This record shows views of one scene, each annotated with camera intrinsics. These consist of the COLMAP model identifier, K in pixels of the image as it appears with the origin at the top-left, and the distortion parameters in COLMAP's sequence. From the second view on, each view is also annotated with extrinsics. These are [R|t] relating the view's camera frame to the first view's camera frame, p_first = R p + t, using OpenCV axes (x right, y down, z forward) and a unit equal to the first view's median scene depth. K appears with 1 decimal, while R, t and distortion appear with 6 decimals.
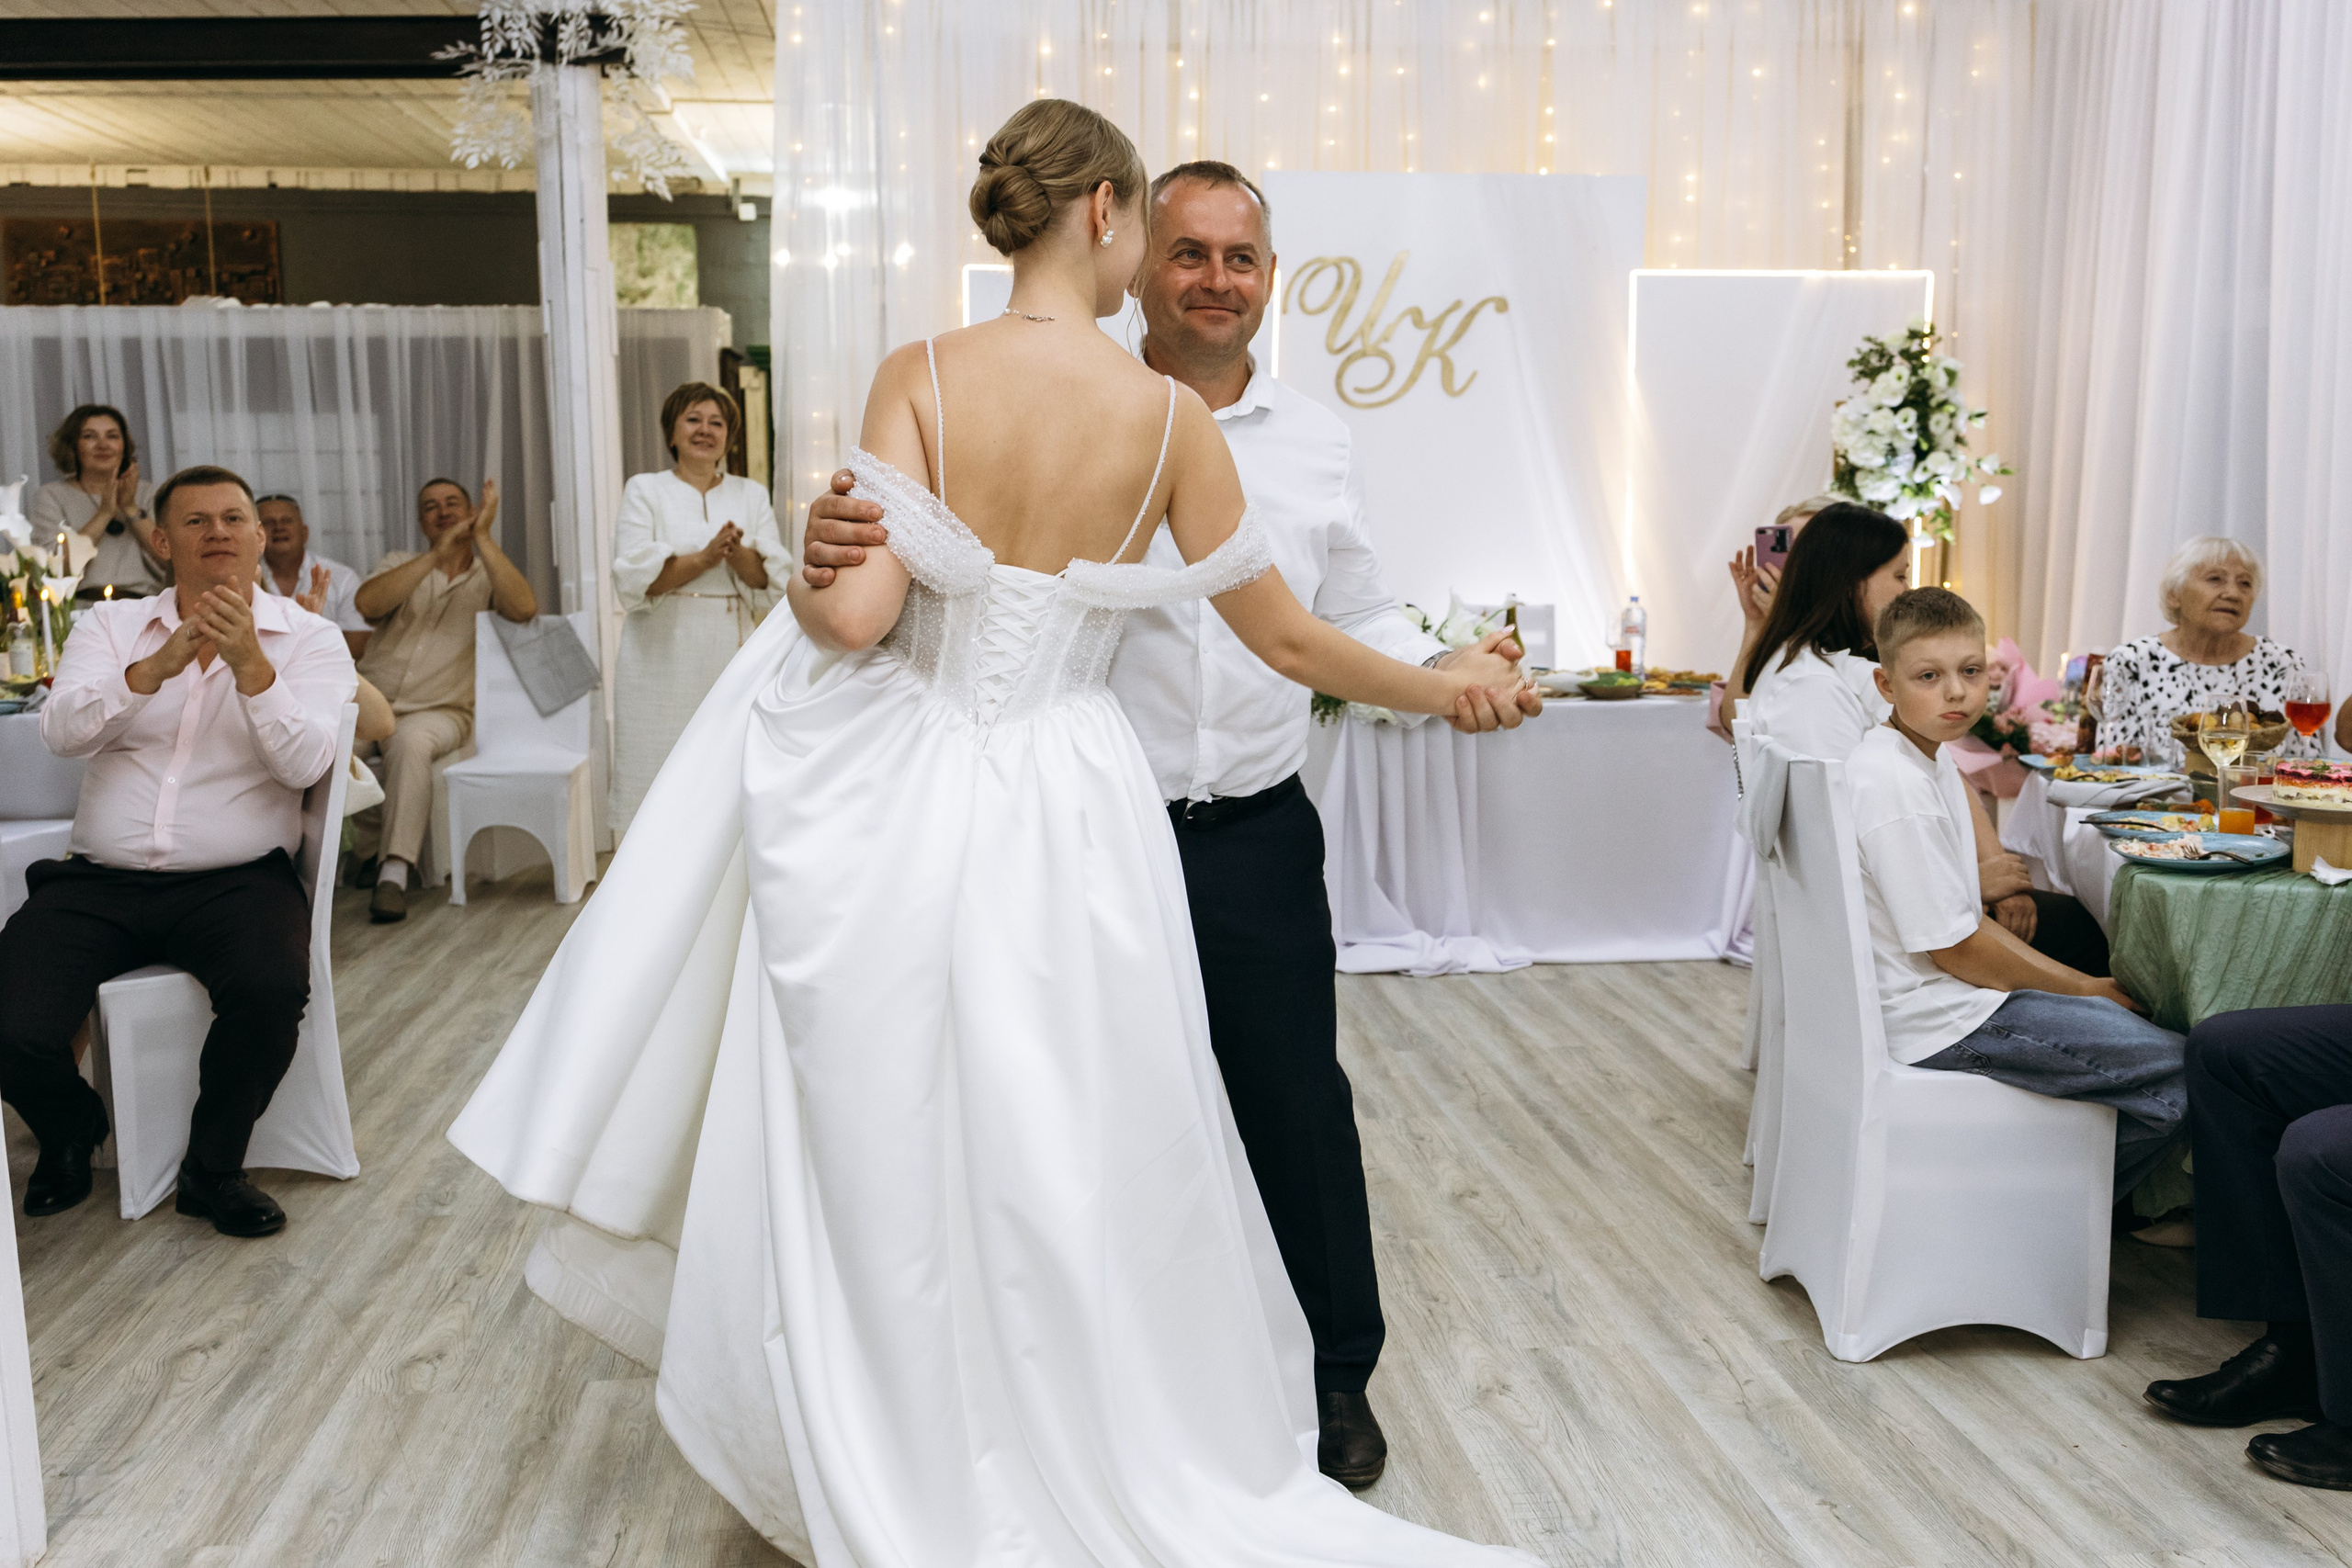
lens RADIAL K [[2140.3, 0, 1170.6], [0, 2140.3, 795.1], [0, 0, 1]] dist [0.050746, -0.078972]
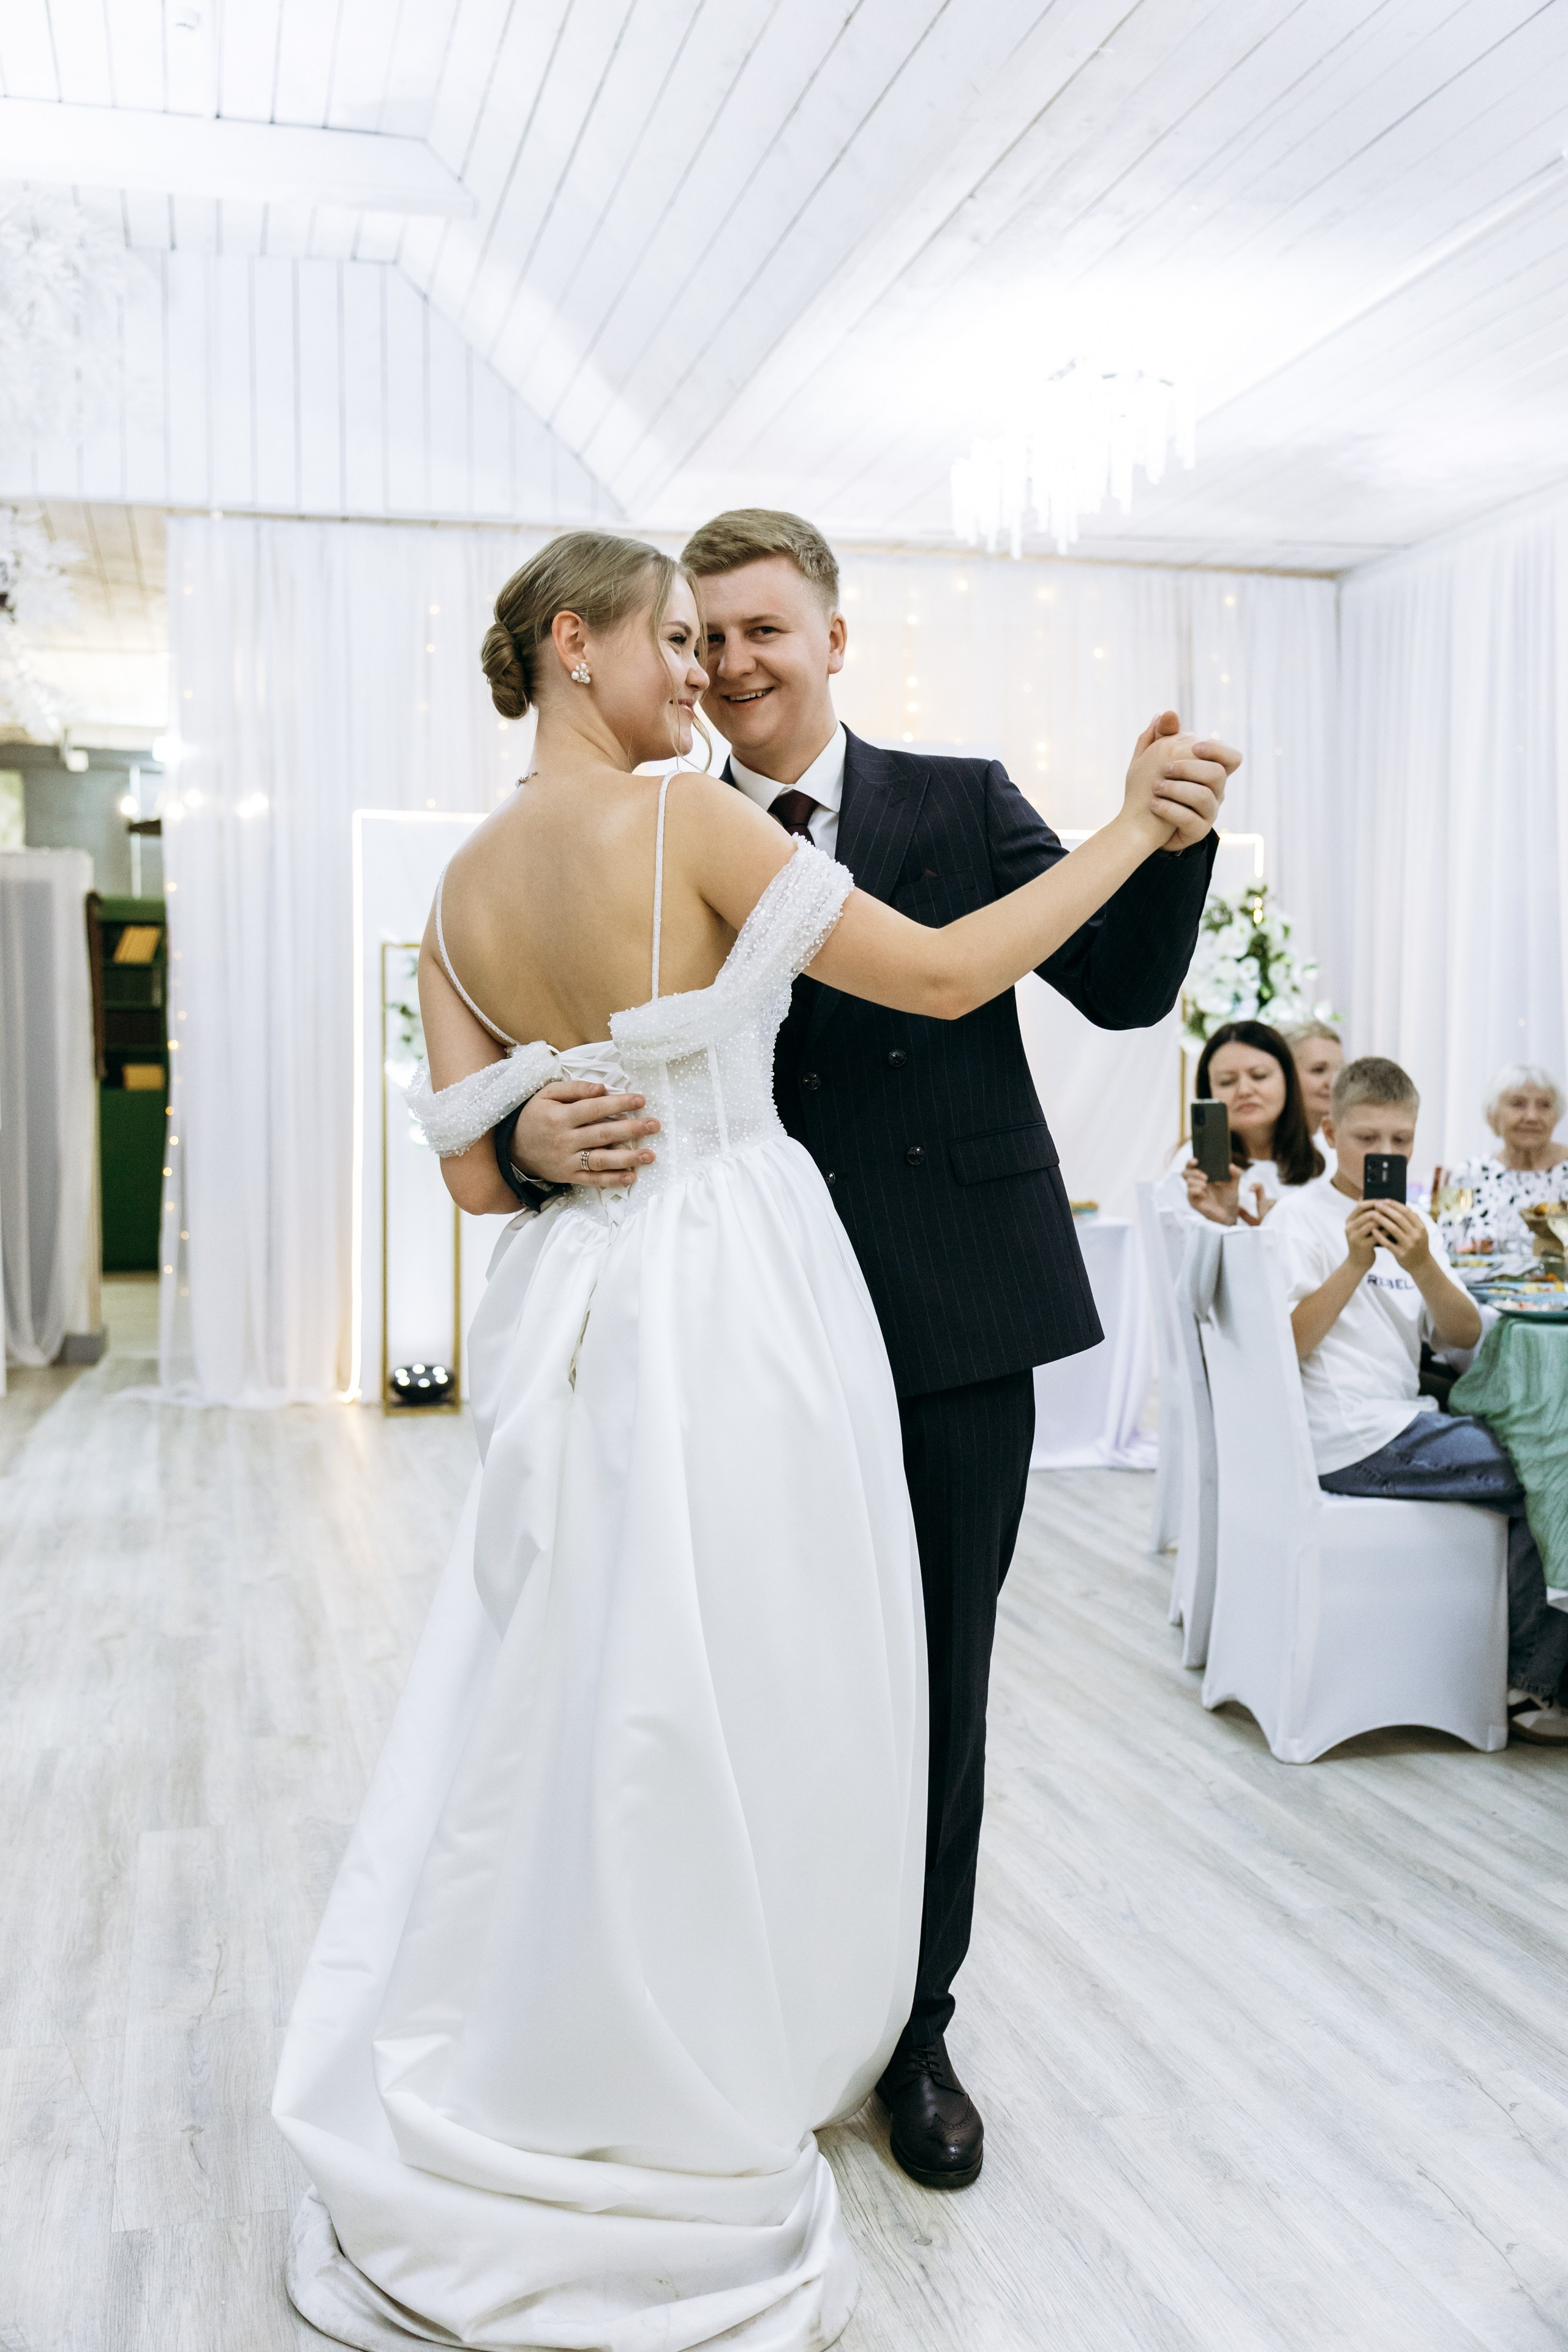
lens RADIAL K [[2229.9, 0, 808.1], [0, 2229.9, 1170.7], [0, 0, 1]] dist [0.022221, -0.073687]
pose [[0.988132, -0.004112, 0.153552, -0.077218], [0.018397, 0.995614, -0.091725, 0.039027], [-0.152501, 0.093462, 0.983874, -0.093322]]
